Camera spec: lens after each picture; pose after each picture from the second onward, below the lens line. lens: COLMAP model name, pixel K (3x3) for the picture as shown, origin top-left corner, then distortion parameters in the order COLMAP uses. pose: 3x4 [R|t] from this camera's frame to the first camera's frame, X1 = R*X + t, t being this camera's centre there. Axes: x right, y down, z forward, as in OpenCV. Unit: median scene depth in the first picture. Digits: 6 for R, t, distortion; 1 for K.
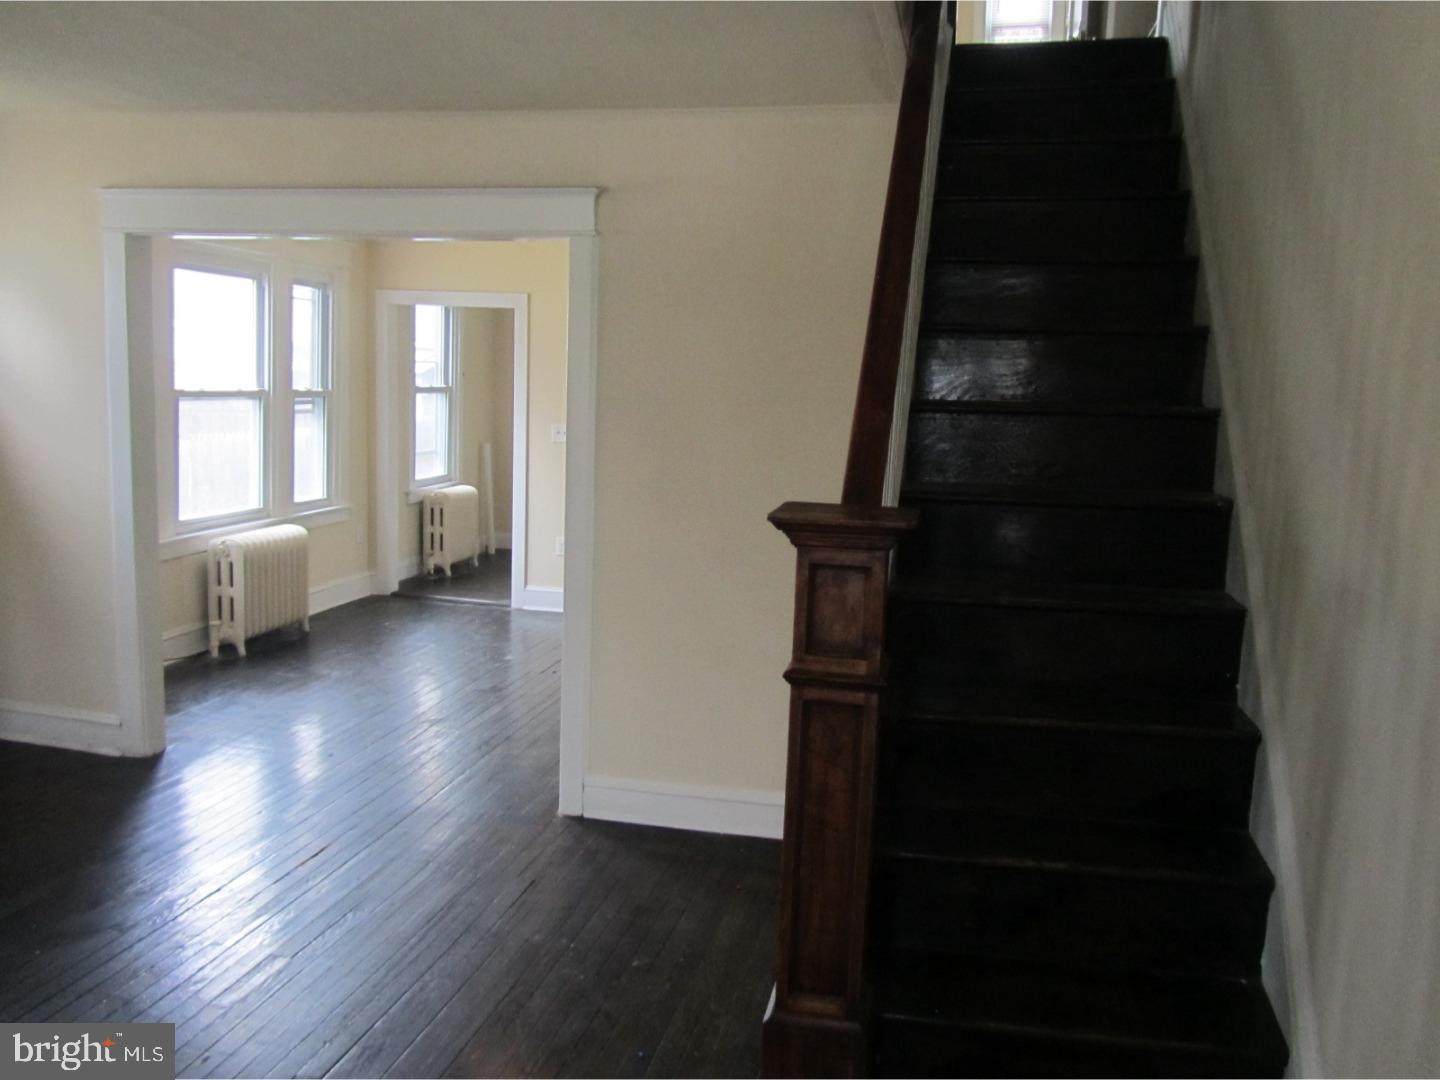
lens RADIAL K [[1186.0, 0, 717.2], [0, 1186.0, 545.5], [0, 0, 1]] dist [-0.030542, -0.017984]
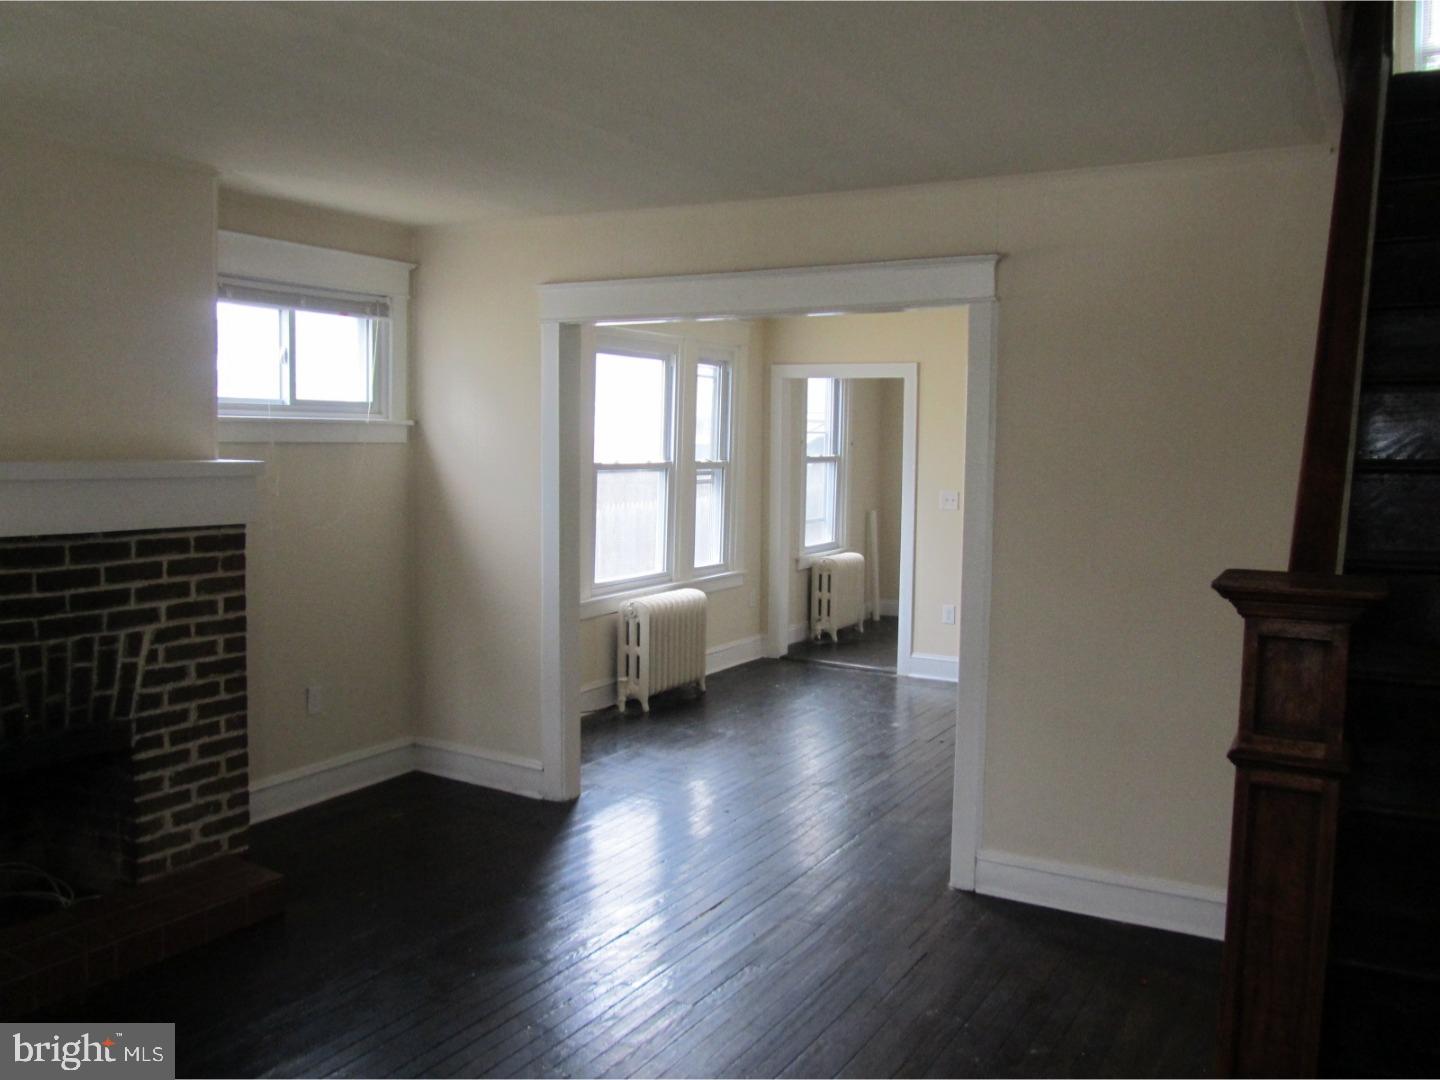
lens RADIAL K [[1186.0, 0, 718.7], [0, 1186.0, 547.3], [0, 0, 1]] dist [-0.030542, -0.017984]
pose [[0.952023, 0.002396, -0.306017, -0.018775], [-0.019483, 0.998415, -0.052795, 0.001378], [0.305406, 0.056224, 0.950561, -0.004446]]
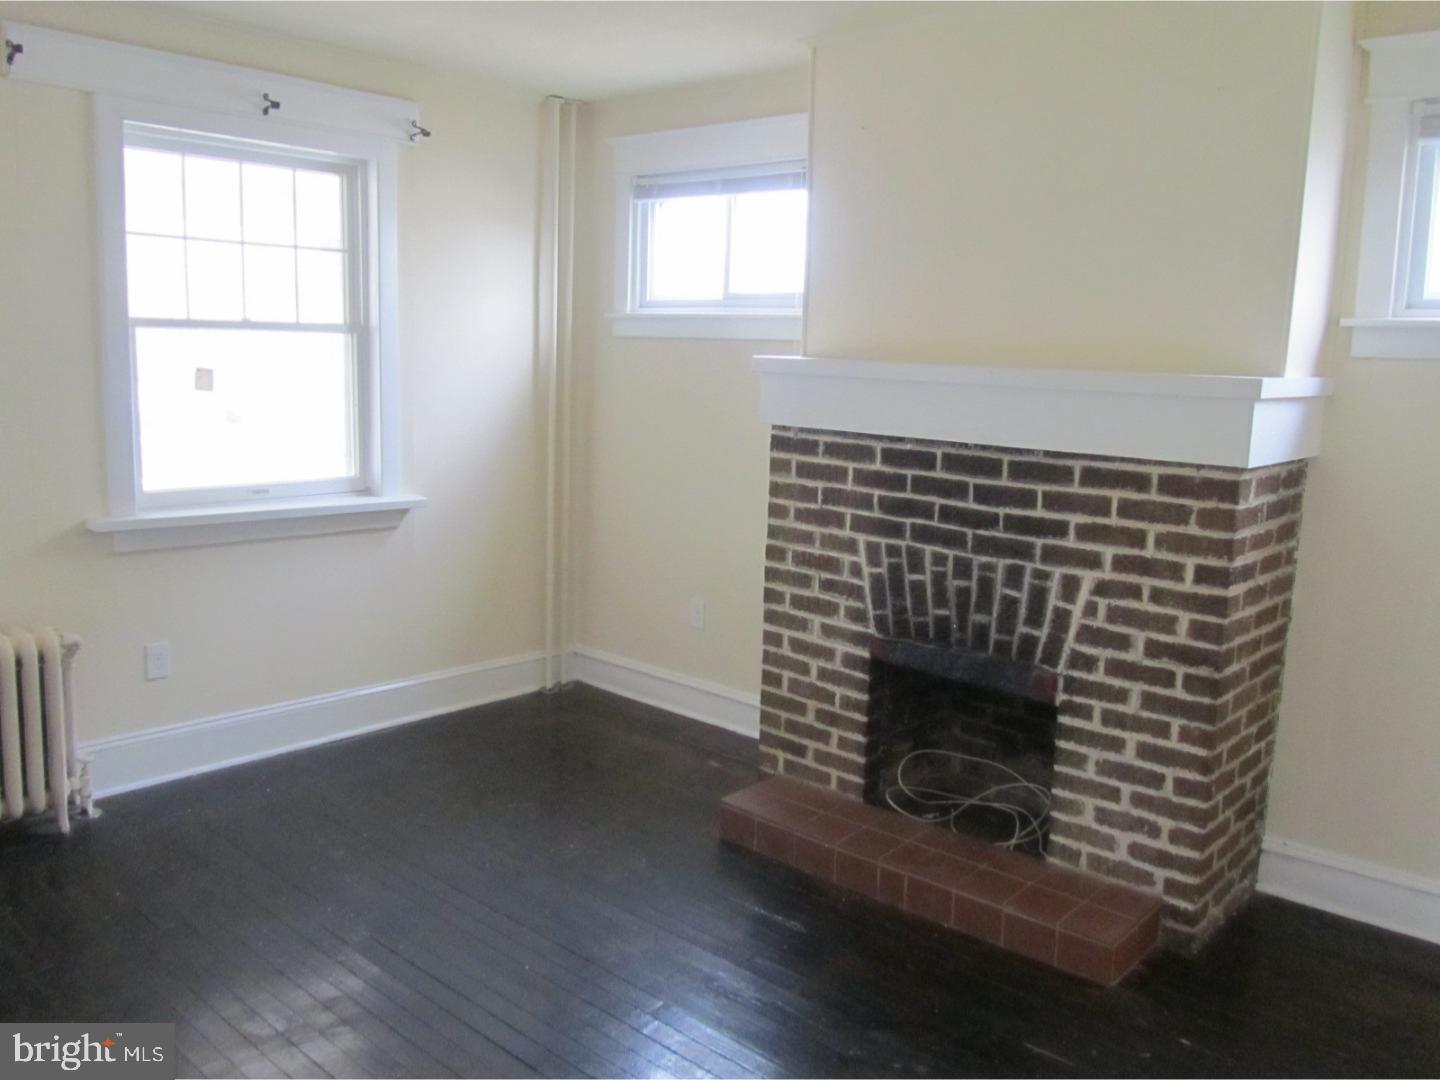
lens RADIAL K [[1227.1, 0, 721.6], [0, 1227.1, 543.6], [0, 0, 1]] dist [-0.038730, -0.014175]
pose [[-0.498033, 0.111514, -0.859958, 0.052045], [-0.146800, 0.966541, 0.210352, -0.103942], [0.854642, 0.231004, -0.465000, 0.744975]]
